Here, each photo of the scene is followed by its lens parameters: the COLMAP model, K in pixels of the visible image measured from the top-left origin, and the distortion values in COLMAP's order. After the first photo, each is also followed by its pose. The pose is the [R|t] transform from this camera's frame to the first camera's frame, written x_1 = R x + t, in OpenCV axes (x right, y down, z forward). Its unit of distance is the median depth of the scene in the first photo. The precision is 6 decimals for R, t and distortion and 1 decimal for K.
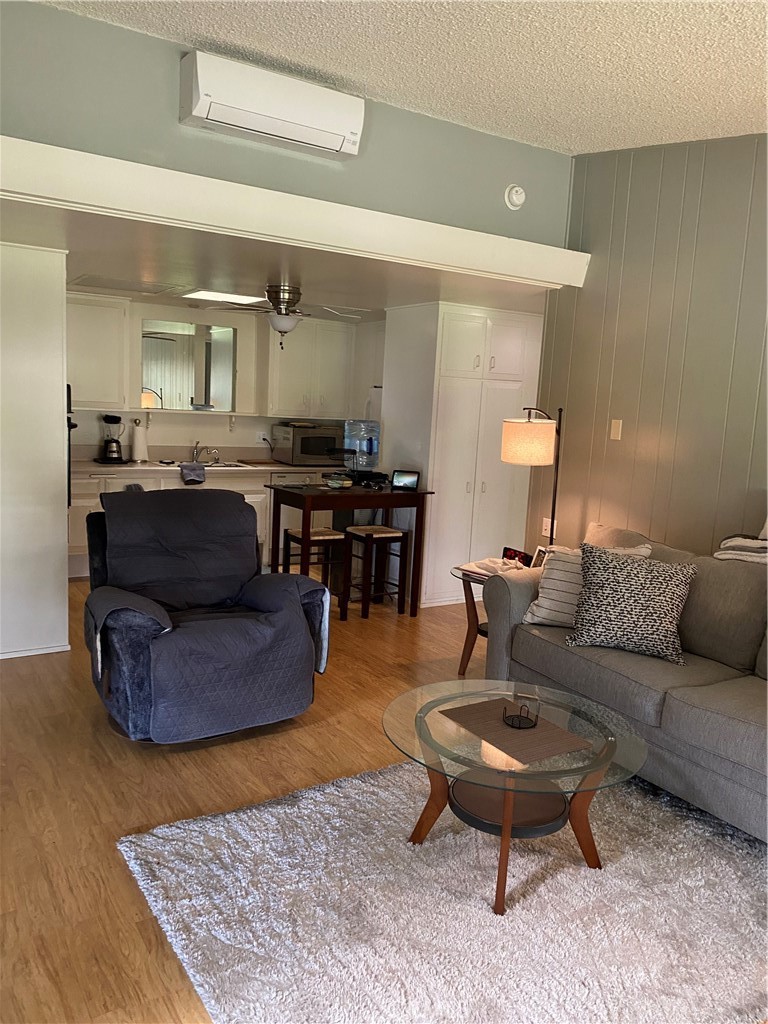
lens RADIAL K [[764.8, 0, 384.0], [0, 764.8, 512.0], [0, 0, 1]] dist [0.041643, -0.047226]
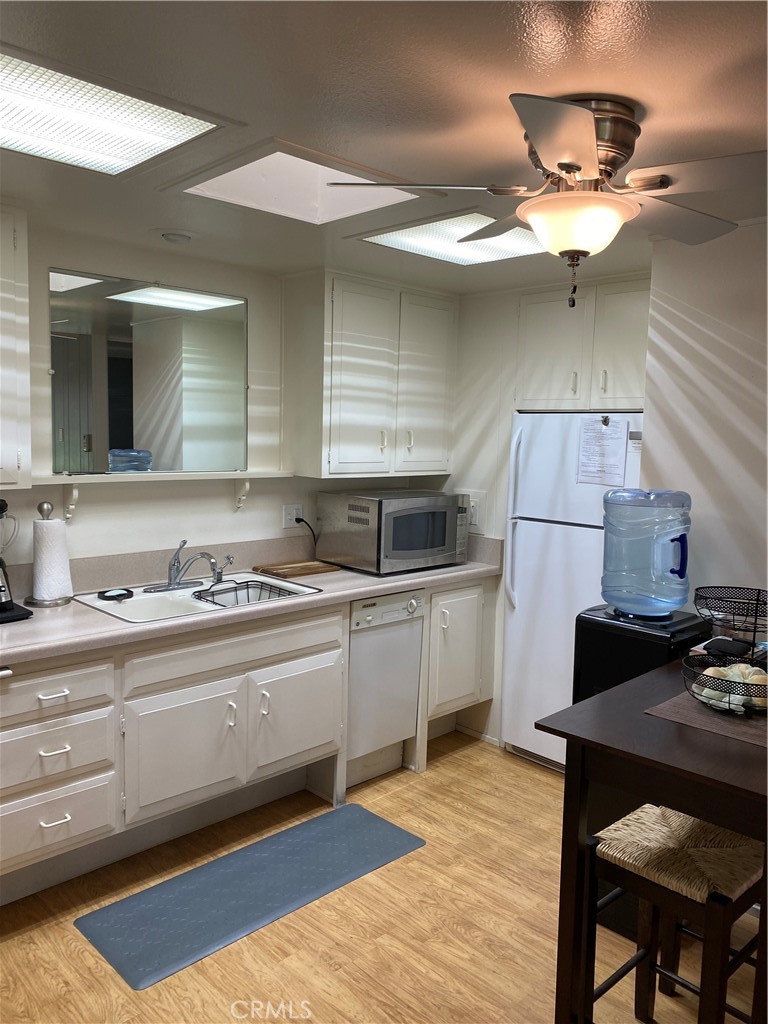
lens RADIAL K [[765.9, 0, 384.3], [0, 765.9, 507.1], [0, 0, 1]] dist [0.004047, -0.003613]
pose [[0.979927, -0.044226, 0.194389, -0.215171], [0.051541, 0.998134, -0.032735, -0.092372], [-0.192579, 0.042097, 0.980378, 0.537835]]
